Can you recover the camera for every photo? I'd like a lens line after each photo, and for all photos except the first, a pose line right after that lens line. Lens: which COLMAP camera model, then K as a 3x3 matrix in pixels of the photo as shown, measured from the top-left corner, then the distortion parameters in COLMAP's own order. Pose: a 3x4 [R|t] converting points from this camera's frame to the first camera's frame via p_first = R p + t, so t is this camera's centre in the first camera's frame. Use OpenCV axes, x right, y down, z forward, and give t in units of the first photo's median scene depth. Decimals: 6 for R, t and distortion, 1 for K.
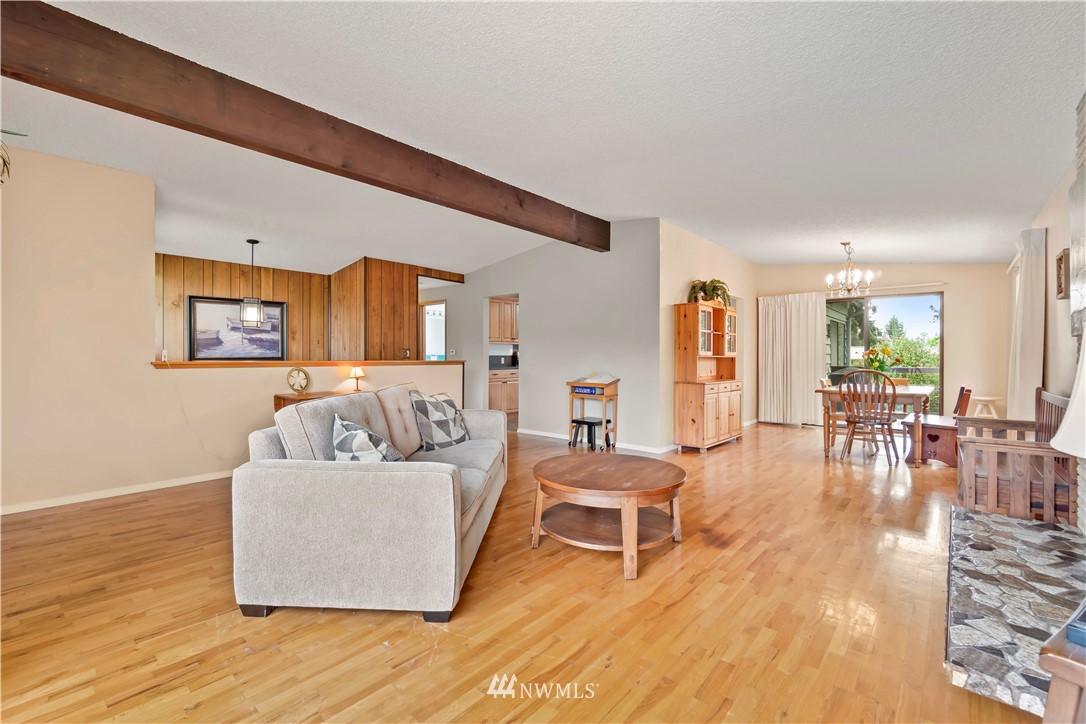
lens RADIAL K [[467.2, 0, 545.4], [0, 467.2, 358.6], [0, 0, 1]] dist [0.003014, -0.000026]
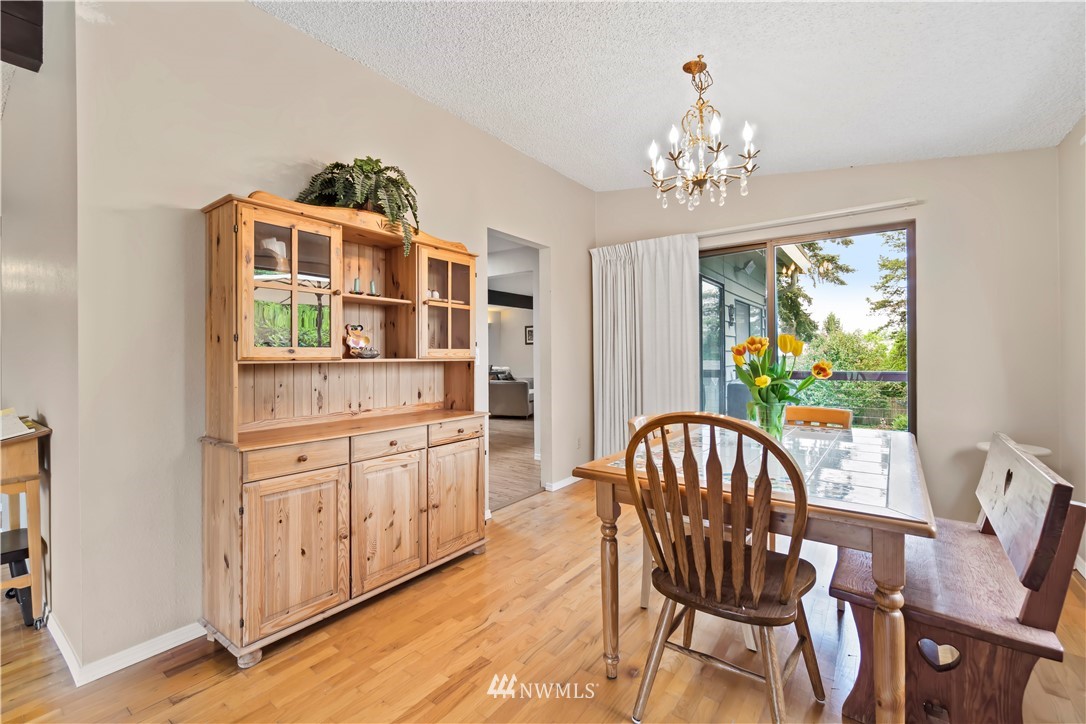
lens RADIAL K [[467.2, 0, 542.7], [0, 467.2, 357.9], [0, 0, 1]] dist [0.003014, -0.000026]
pose [[0.996258, -0.009992, 0.085847, 0.424164], [0.009807, 0.999949, 0.002573, -0.006105], [-0.085868, -0.001722, 0.996305, 0.550726]]
